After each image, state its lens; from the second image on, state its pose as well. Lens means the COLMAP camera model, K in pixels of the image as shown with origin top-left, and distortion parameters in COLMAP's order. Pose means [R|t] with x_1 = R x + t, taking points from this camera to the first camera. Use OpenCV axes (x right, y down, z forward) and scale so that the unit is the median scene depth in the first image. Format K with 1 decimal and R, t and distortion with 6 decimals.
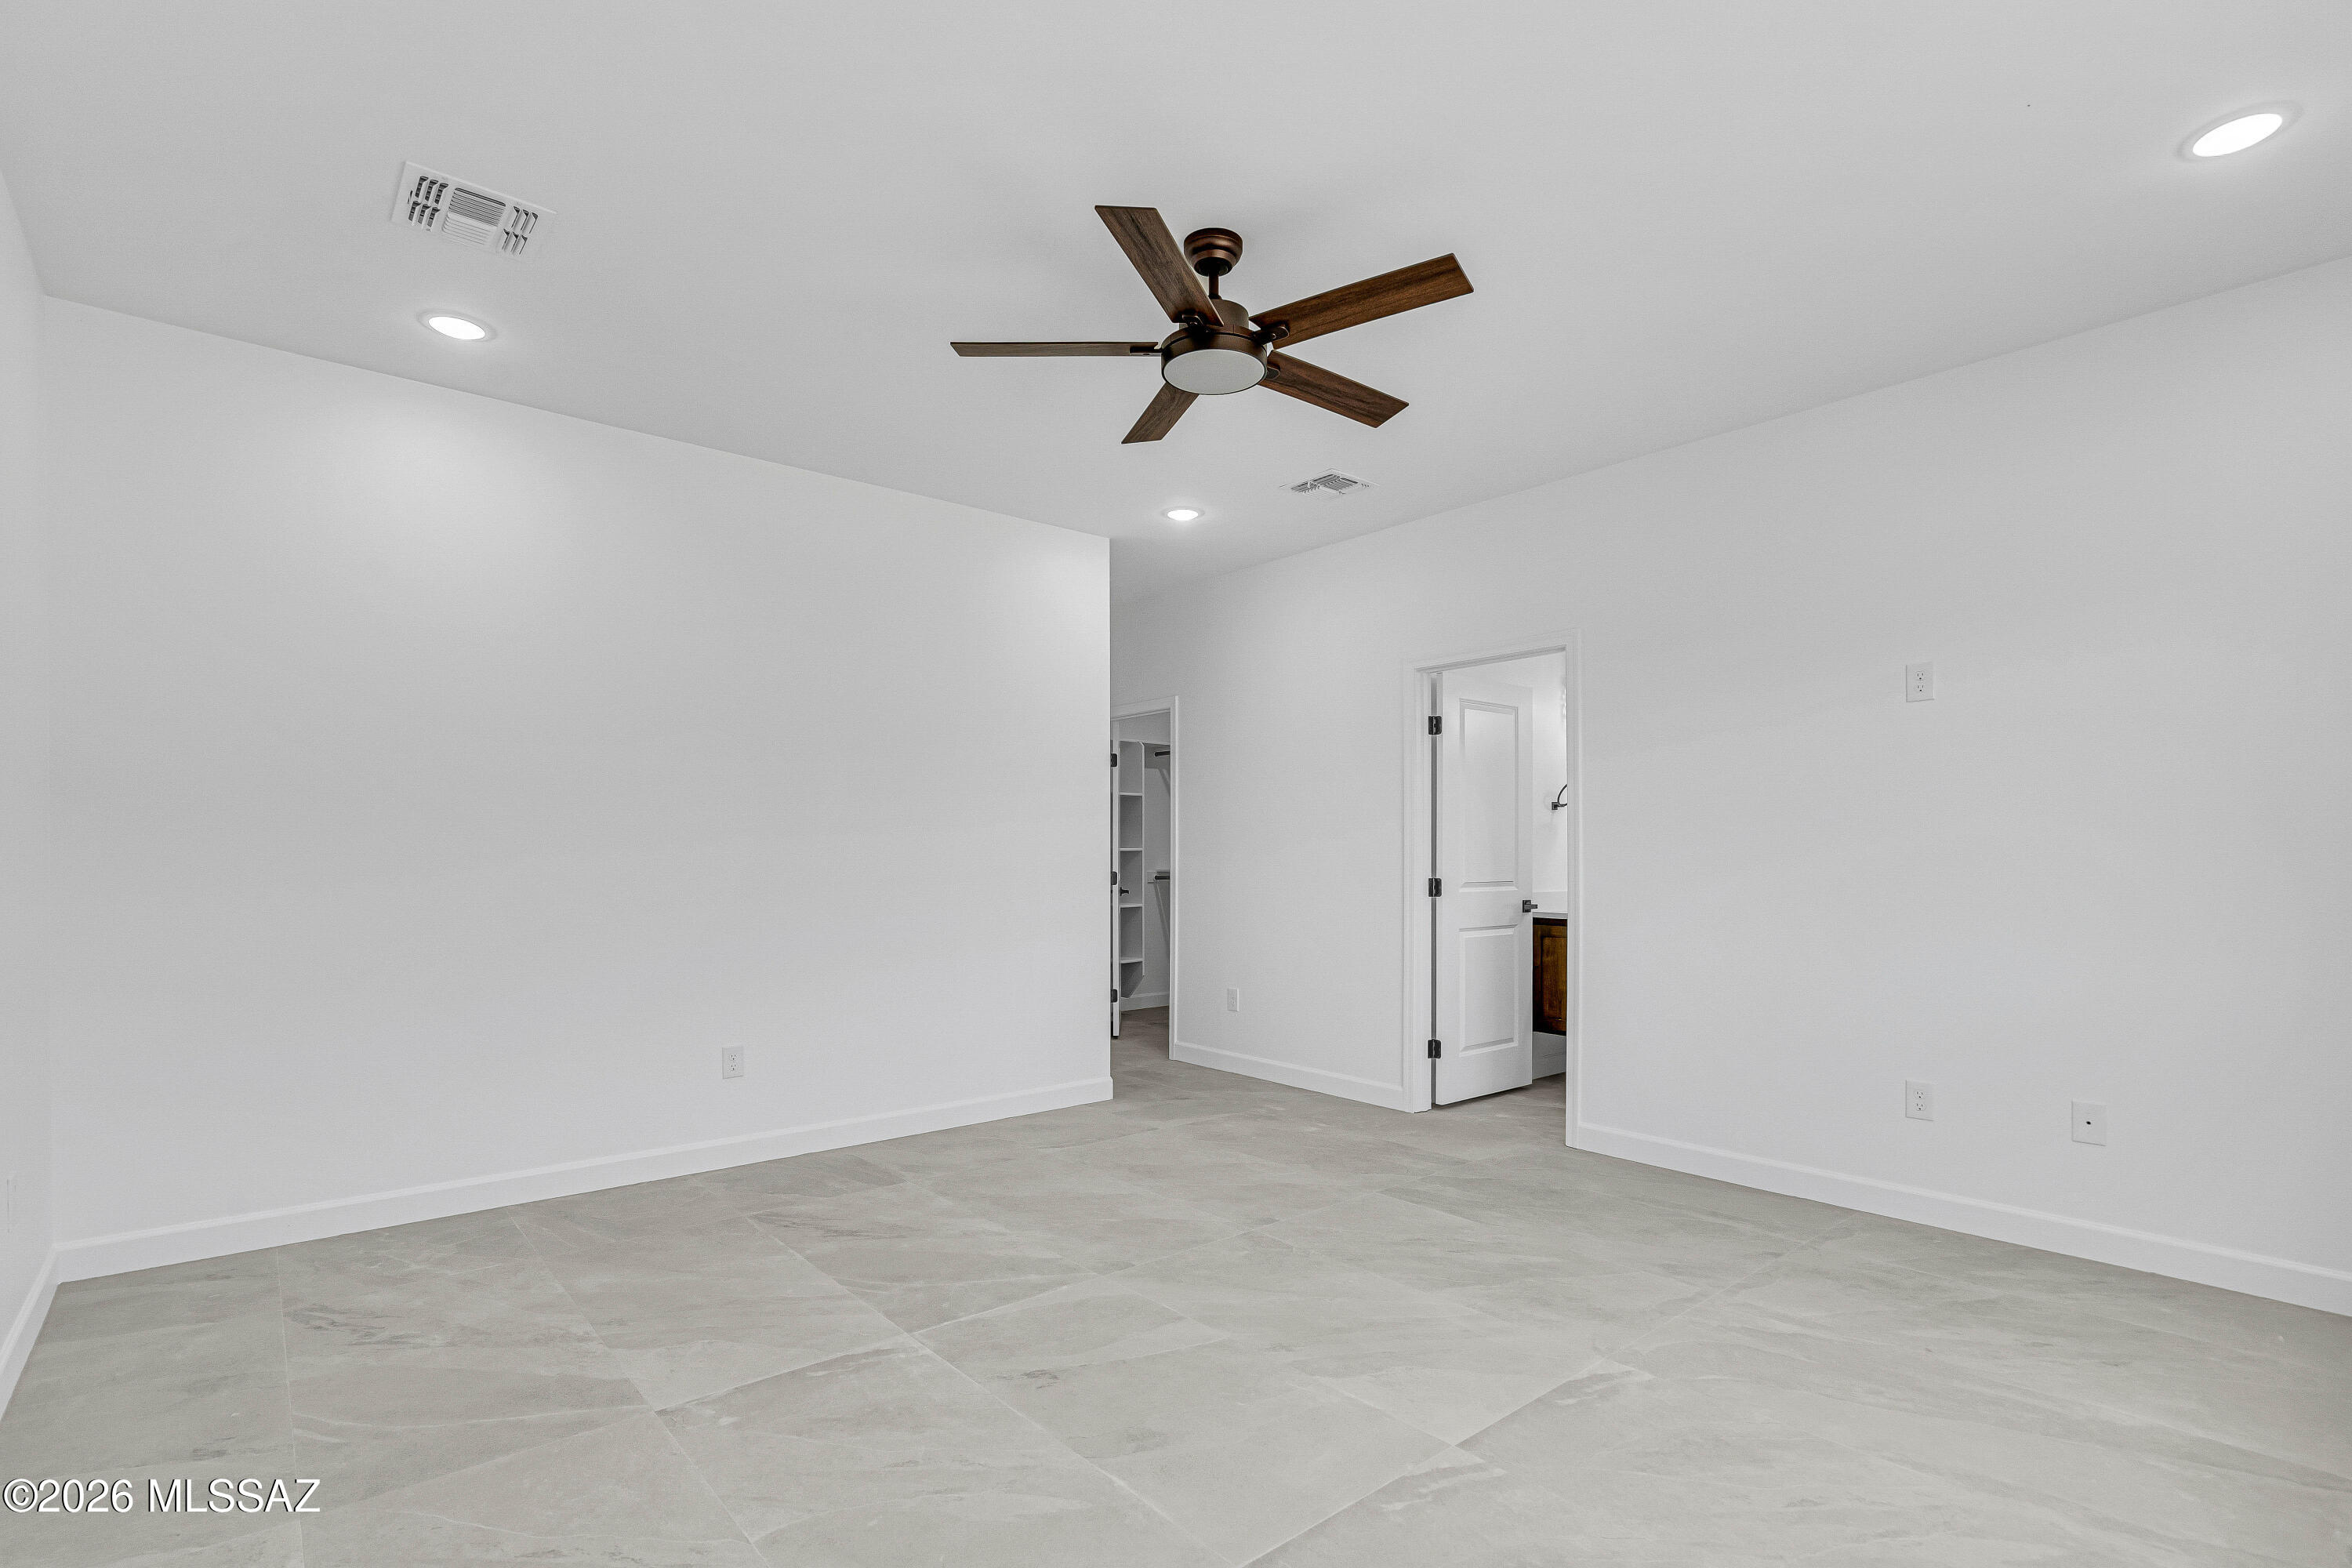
lens RADIAL K [[1097.3, 0, 1166.5], [0, 1097.3, 806.7], [0, 0, 1]] dist [0.000503, 0.000811]
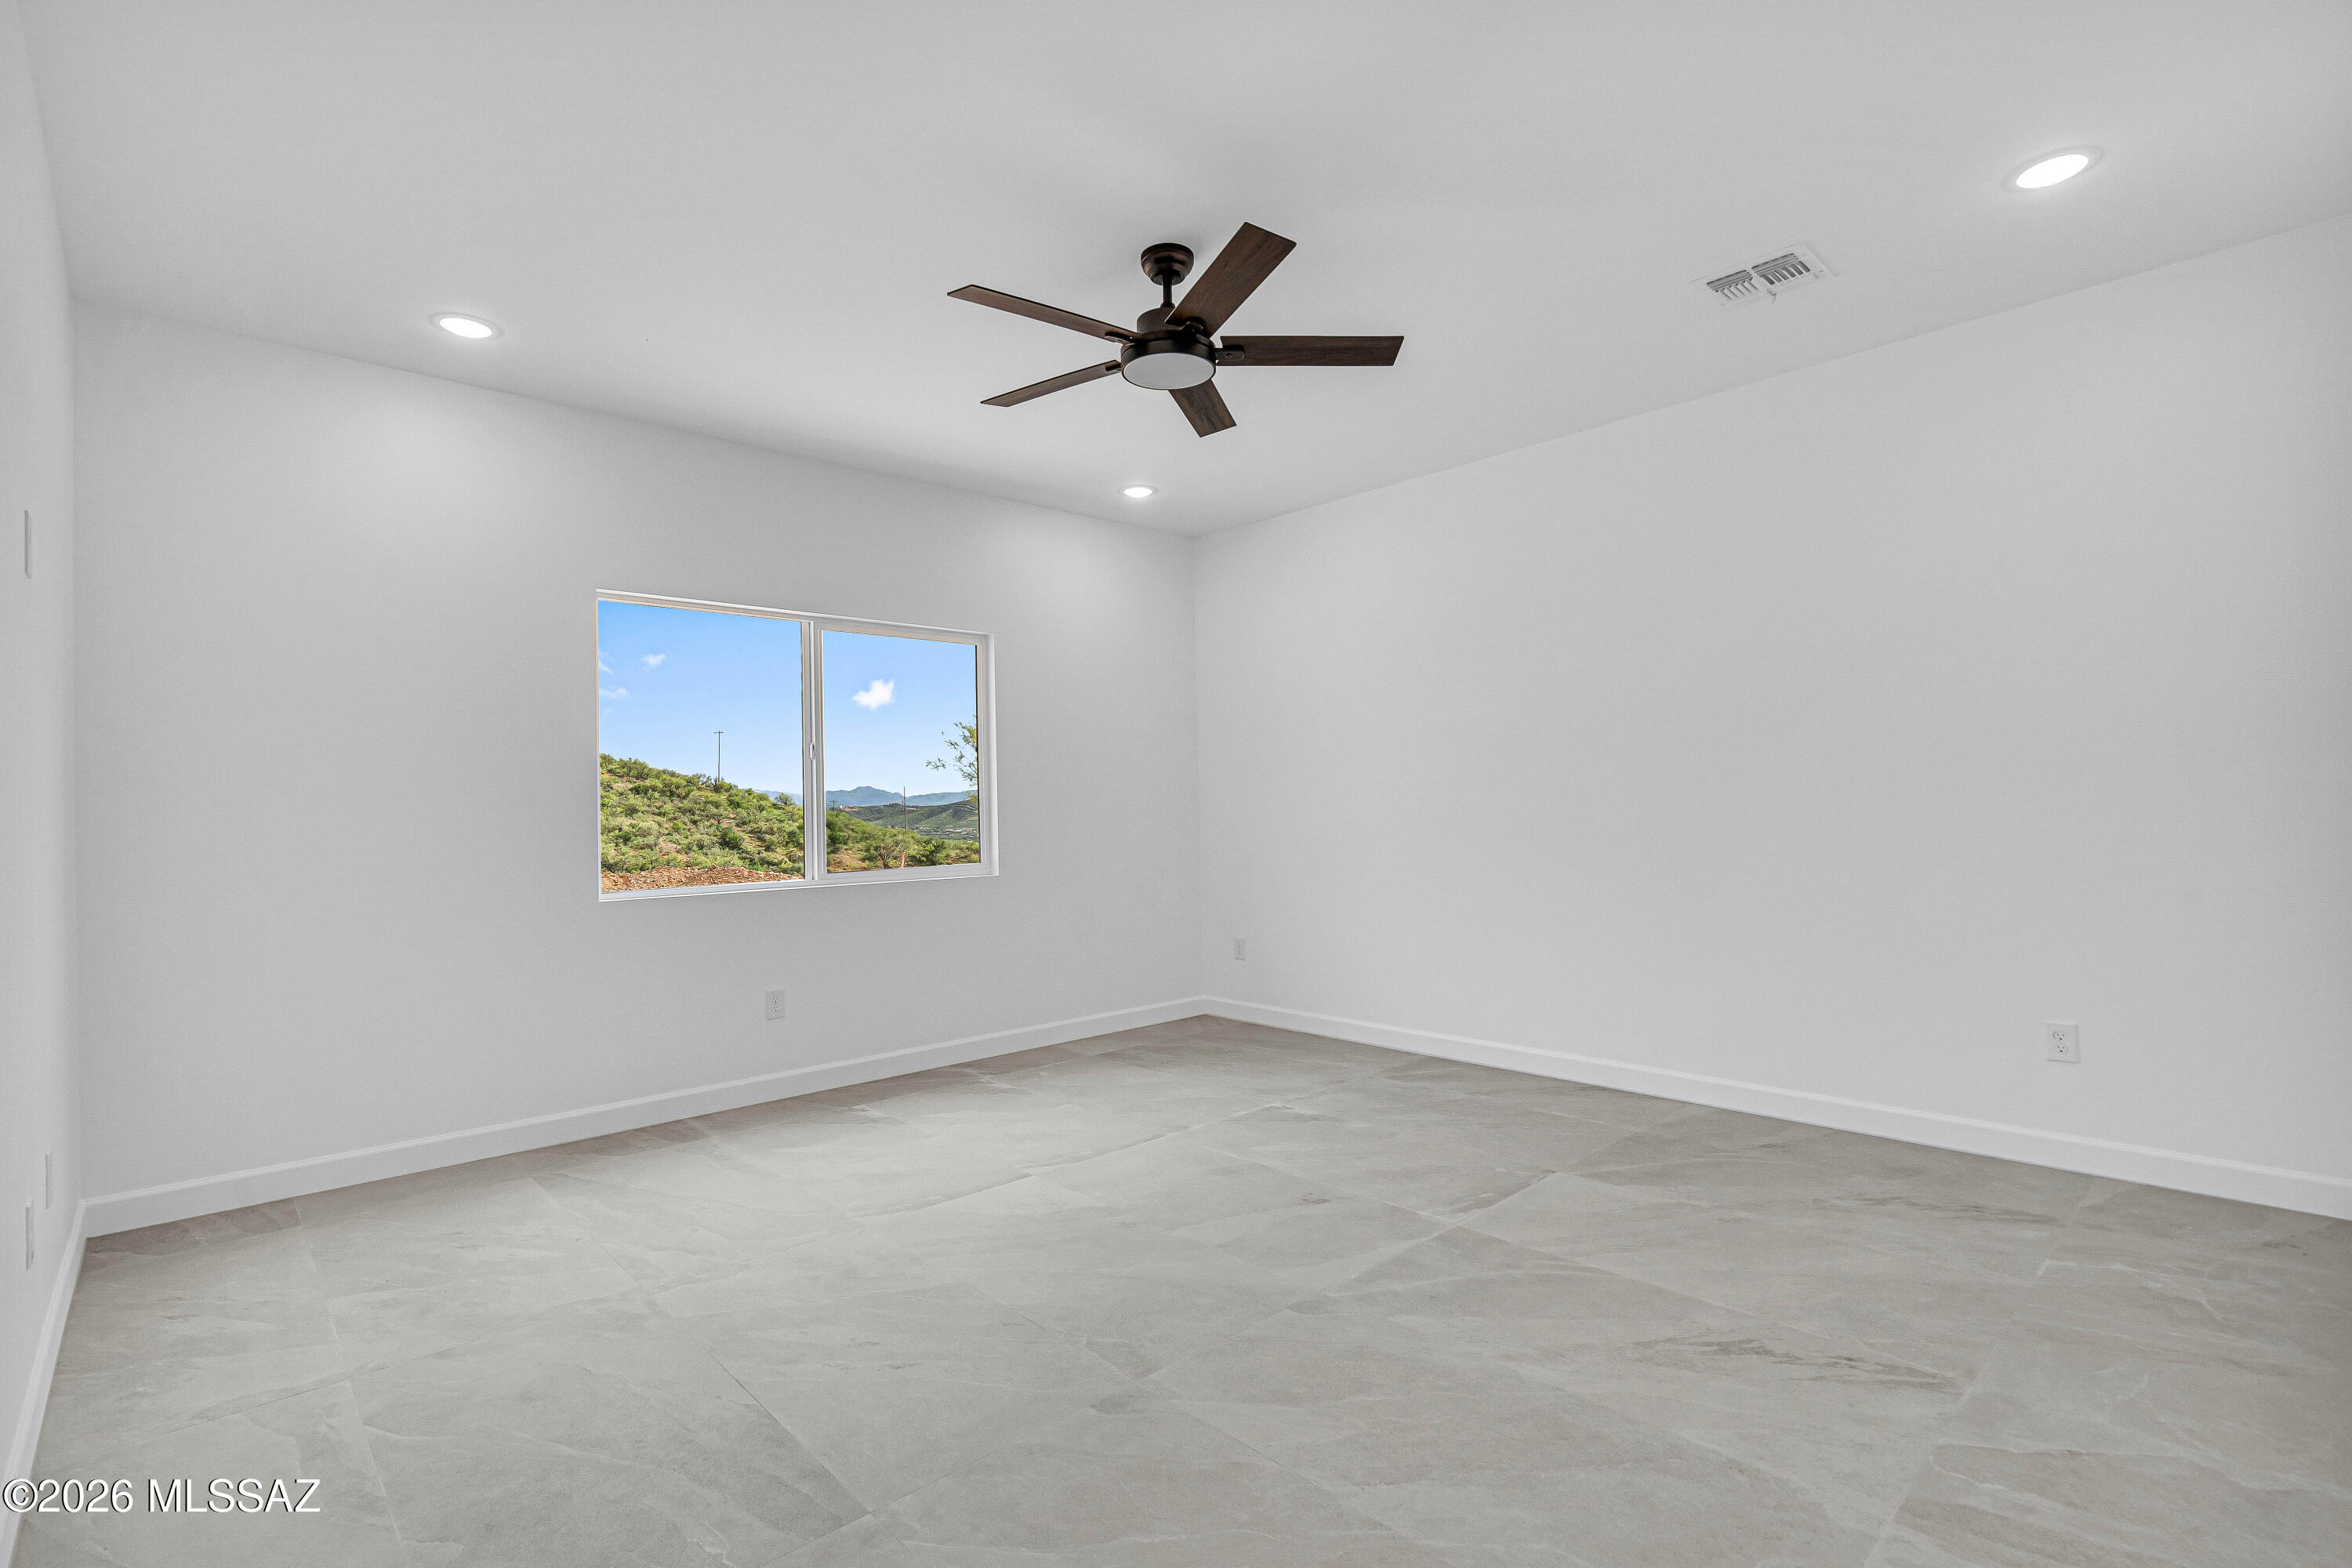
lens RADIAL K [[1097.3, 0, 1166.5], [0, 1097.3, 806.7], [0, 0, 1]] dist [0.000503, 0.000811]
pose [[-0.998623, 0.020589, -0.048260, 0.105190], [0.022960, 0.998530, -0.049100, 0.096526], [0.047178, -0.050140, -0.997627, 2.069597]]
